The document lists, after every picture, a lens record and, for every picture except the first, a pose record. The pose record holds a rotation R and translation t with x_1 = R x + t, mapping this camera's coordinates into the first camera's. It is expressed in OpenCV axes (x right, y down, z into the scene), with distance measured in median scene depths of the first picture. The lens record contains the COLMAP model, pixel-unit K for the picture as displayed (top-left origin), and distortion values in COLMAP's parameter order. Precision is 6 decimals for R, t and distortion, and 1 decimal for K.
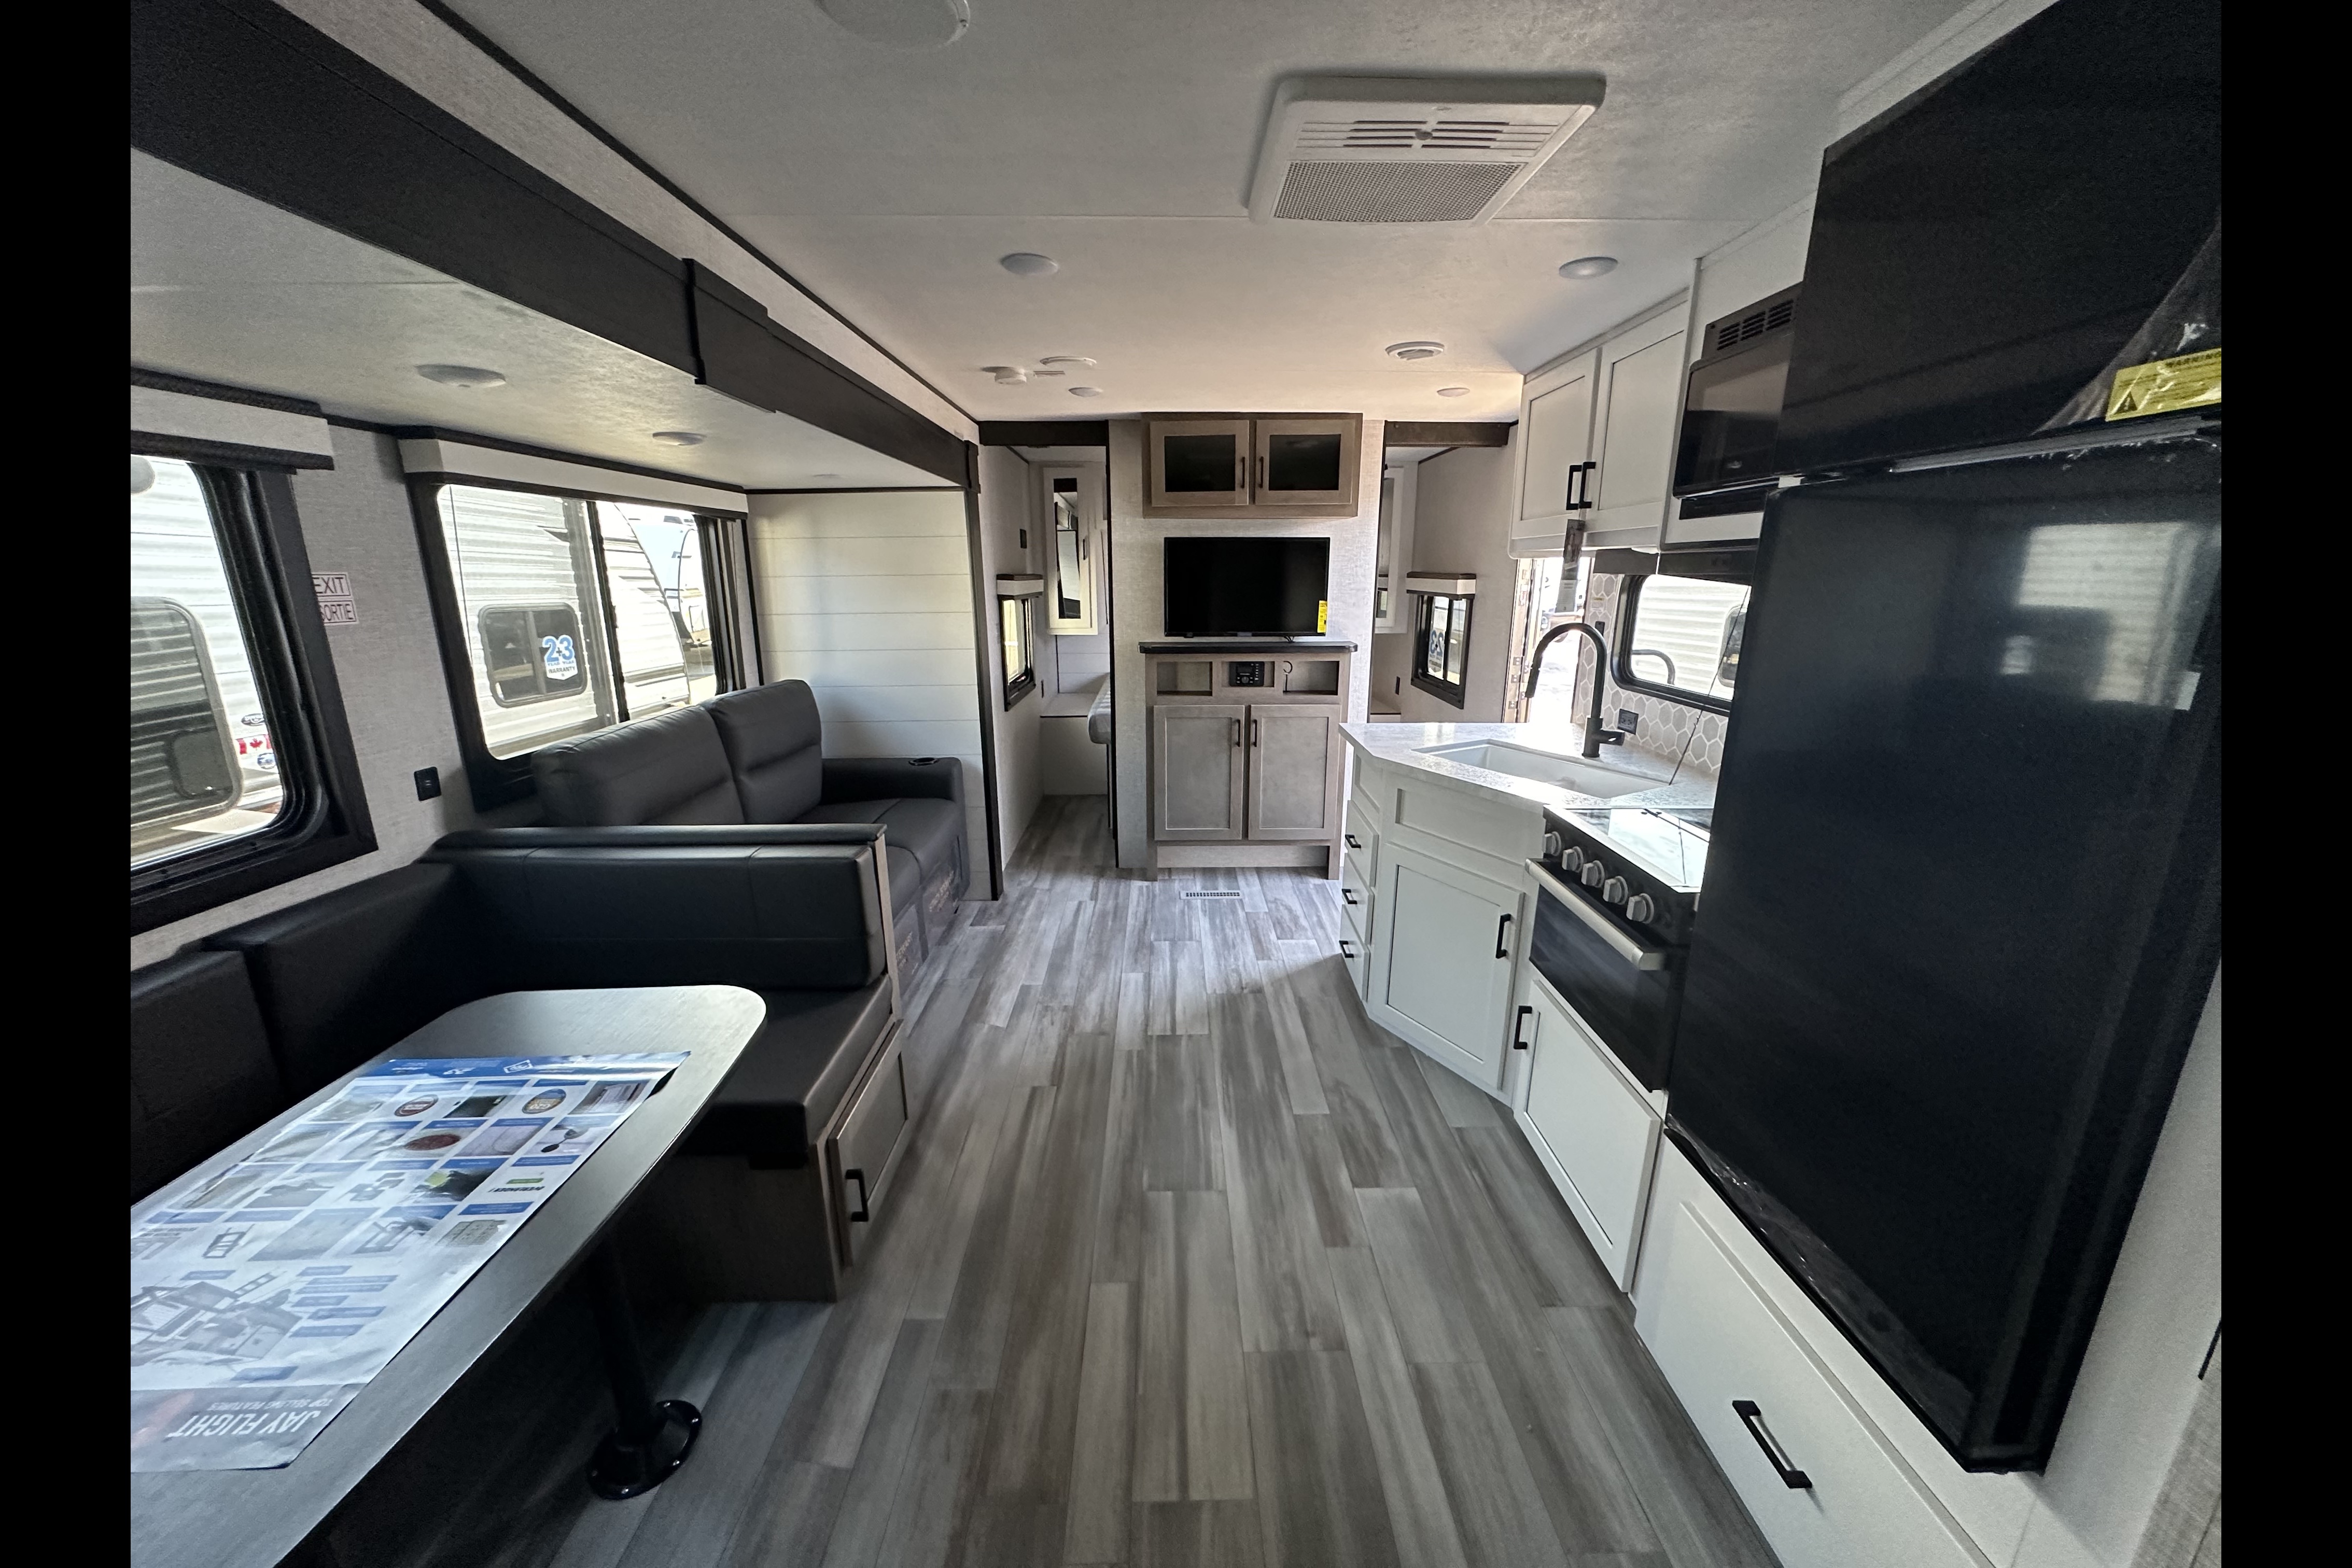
lens RADIAL K [[836.4, 0, 1169.3], [0, 836.4, 784.5], [0, 0, 1]] dist [-0.001298, 0.000405]
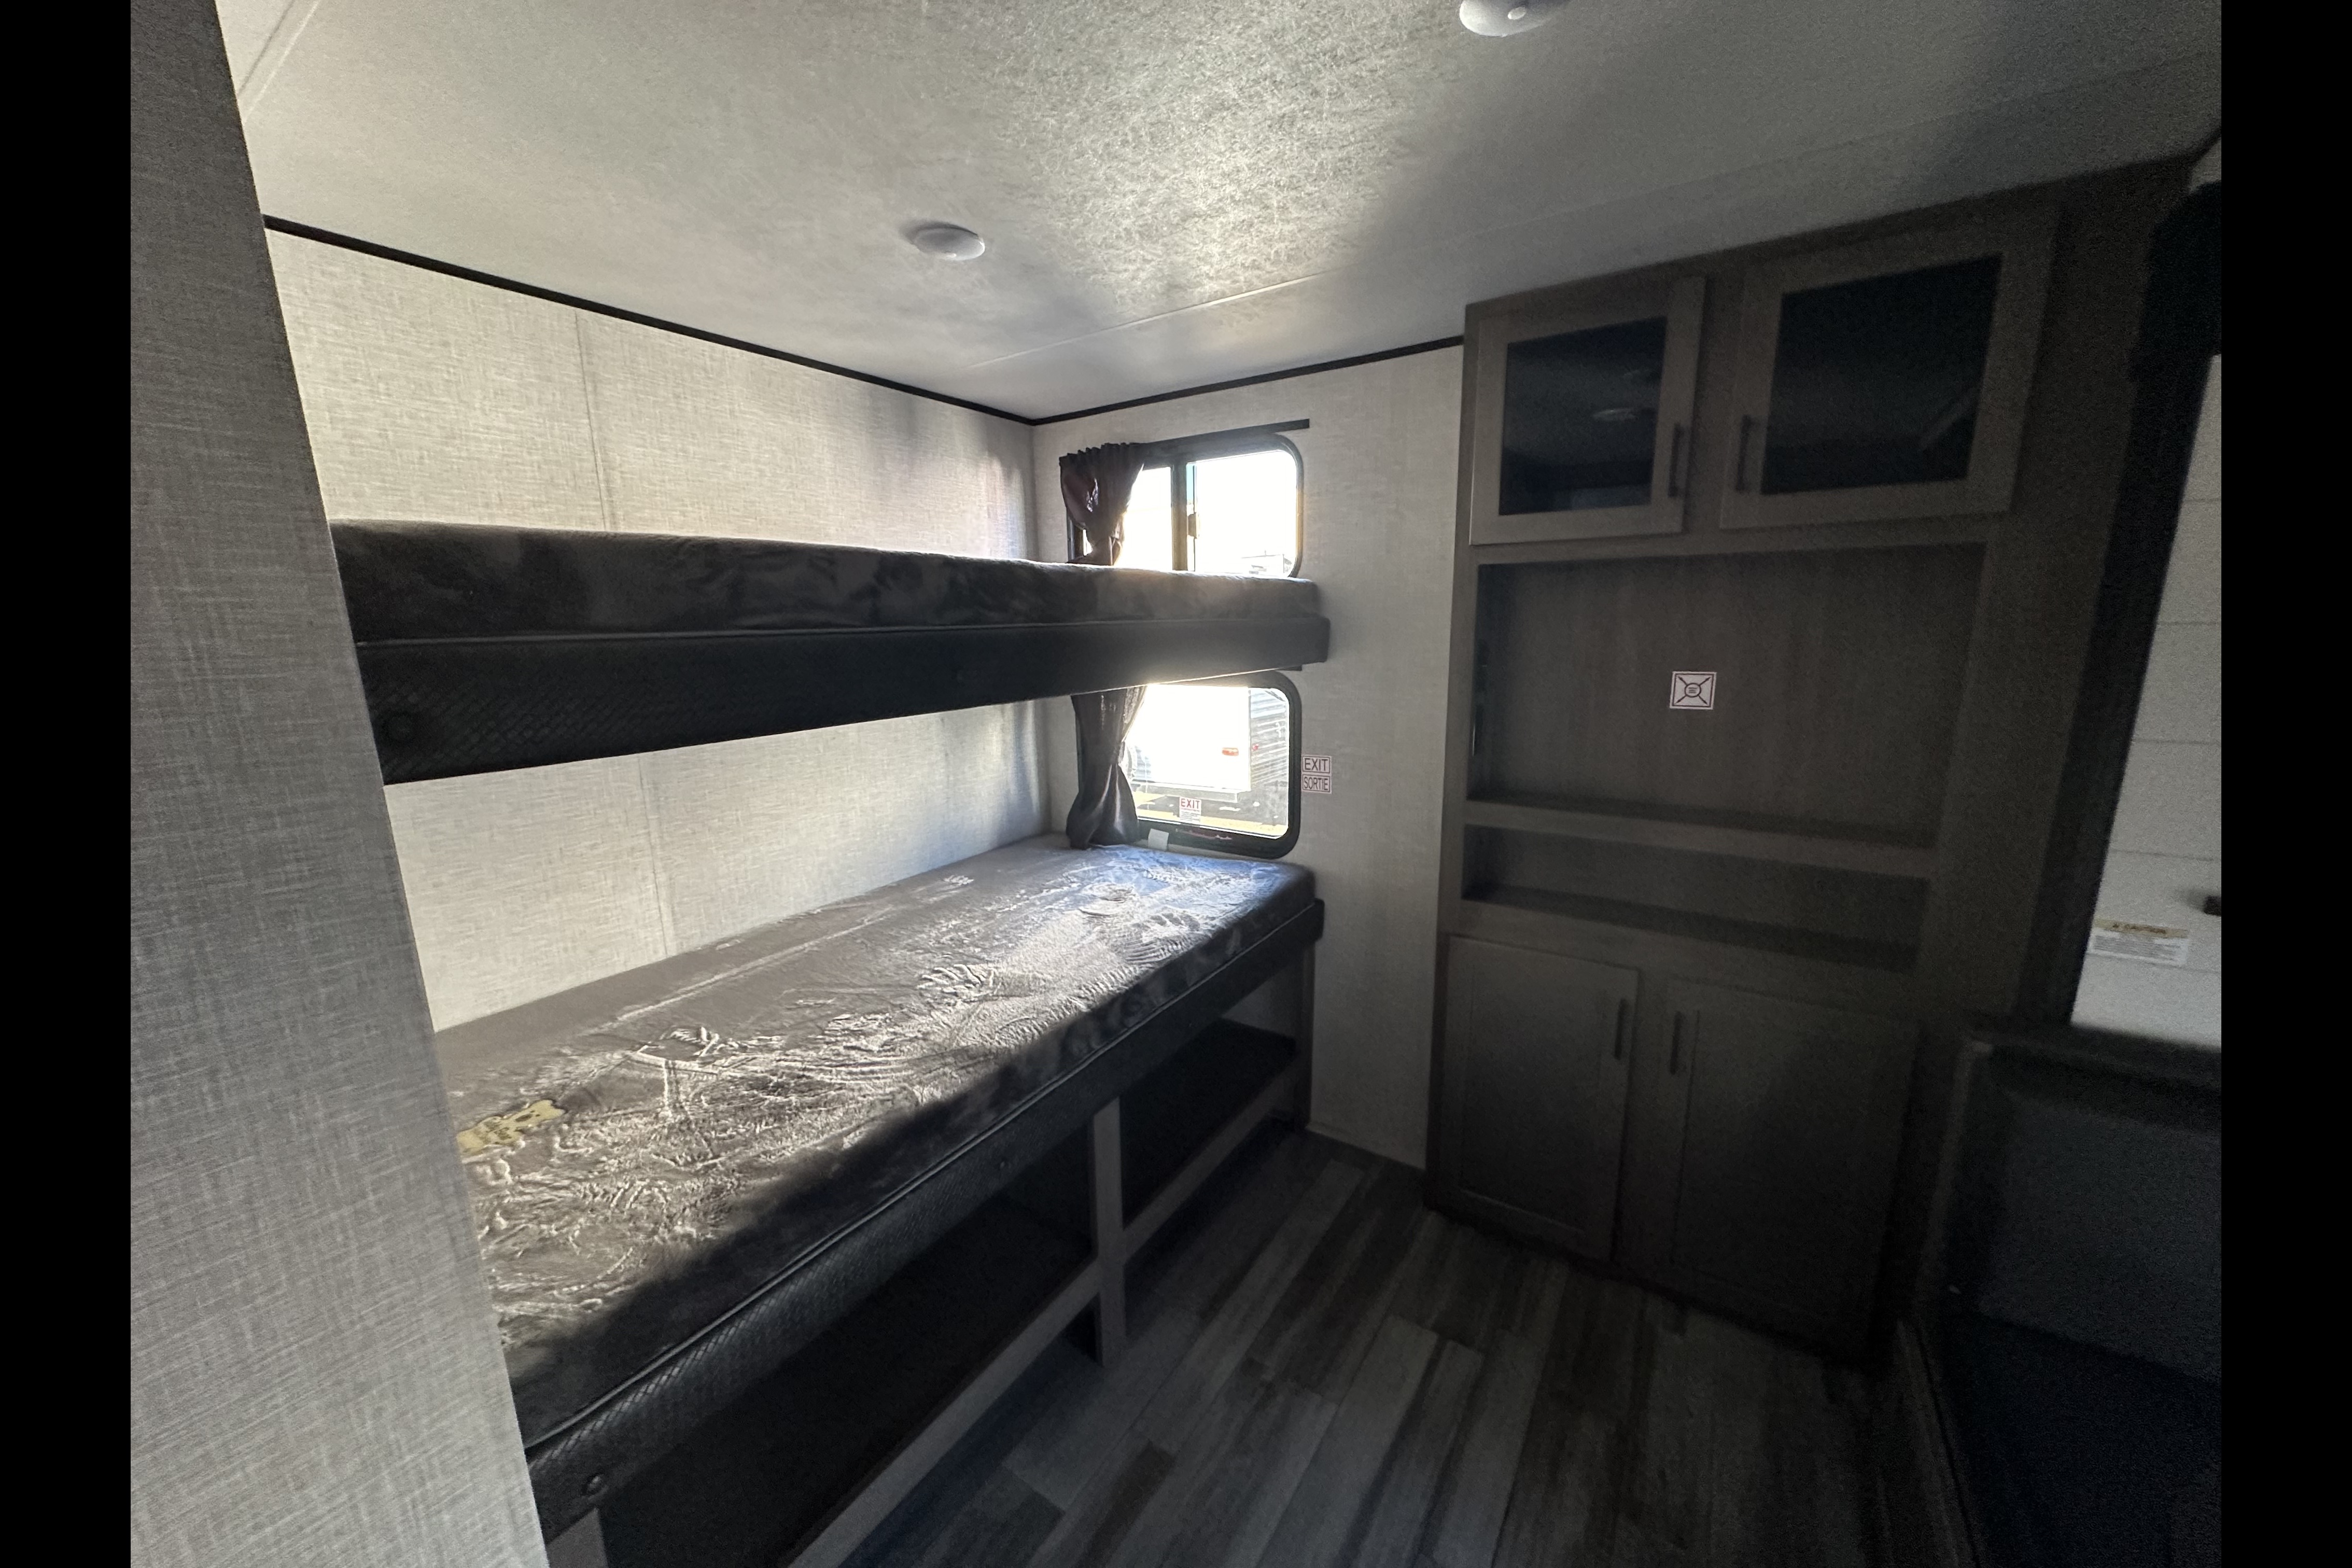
lens RADIAL K [[836.4, 0, 1173.1], [0, 836.4, 781.0], [0, 0, 1]] dist [-0.001298, 0.000405]
pose [[-0.825794, -0.091512, 0.556497, -0.240791], [0.160291, 0.907969, 0.387167, -0.420170], [-0.540713, 0.408922, -0.735127, 1.591006]]
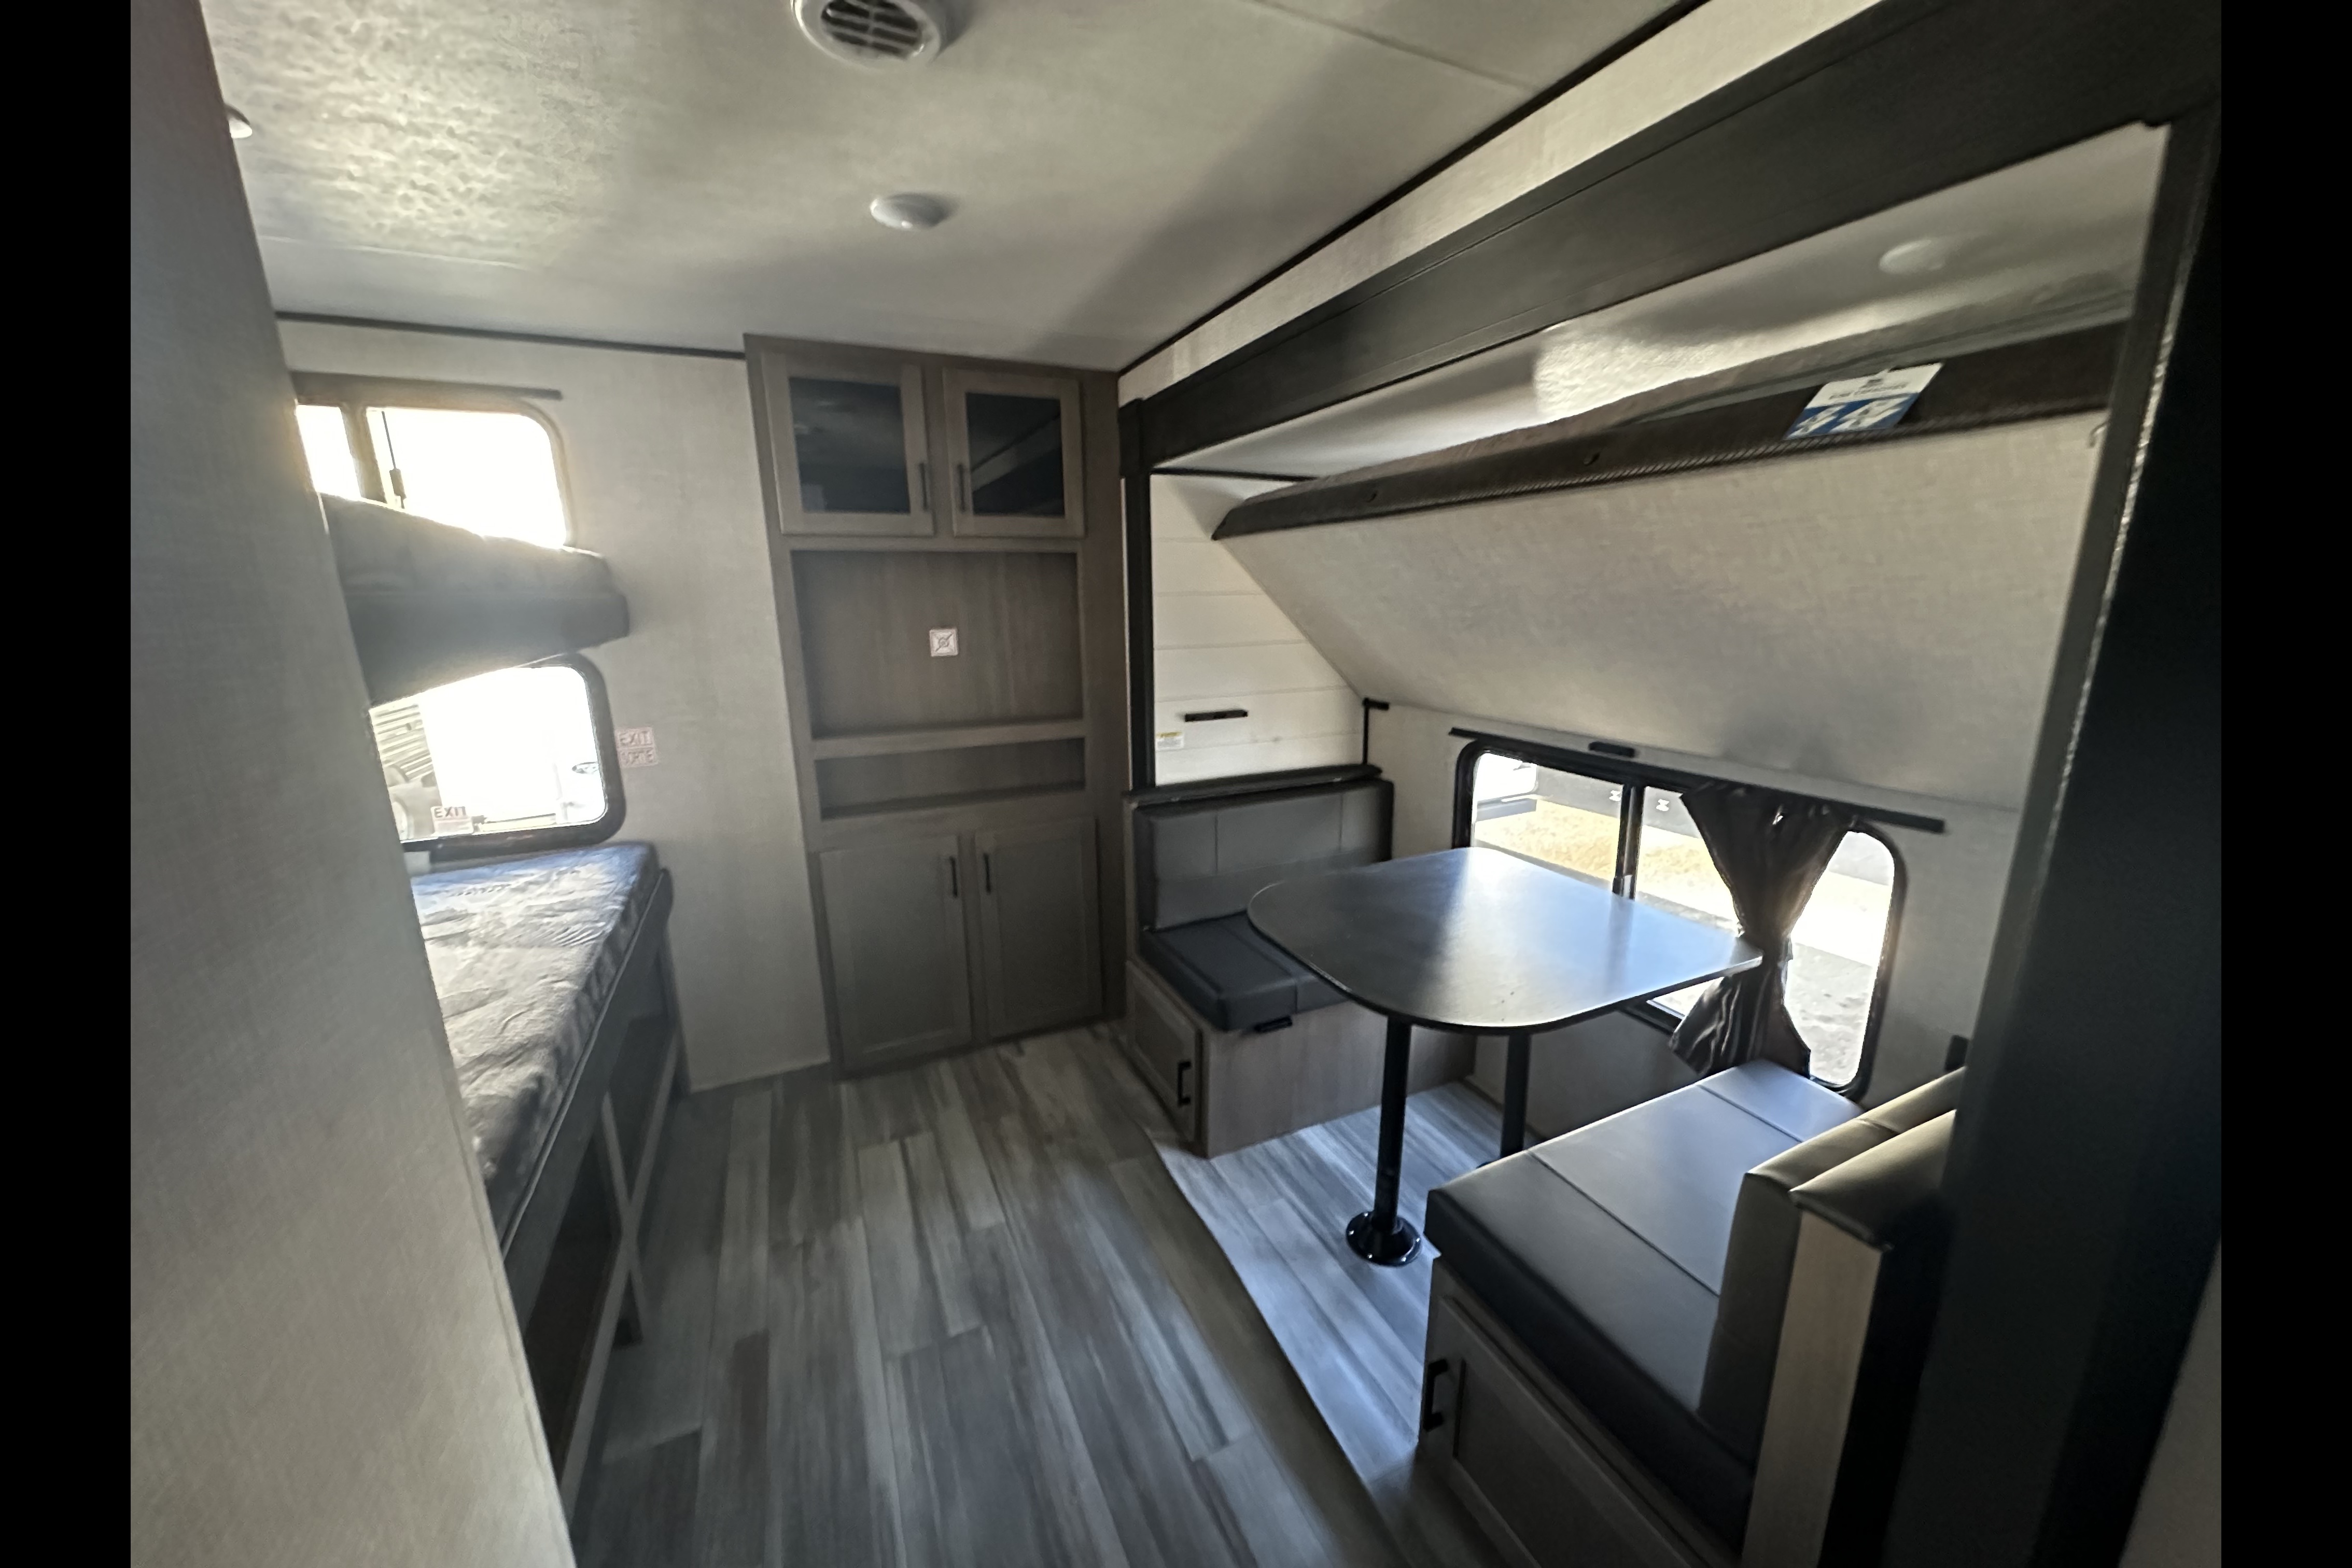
lens RADIAL K [[836.4, 0, 1179.6], [0, 836.4, 776.3], [0, 0, 1]] dist [-0.001298, 0.000405]
pose [[-0.910121, 0.105790, -0.400609, 0.092520], [-0.088203, 0.895228, 0.436791, -0.513598], [0.404845, 0.432868, -0.805435, 1.988404]]
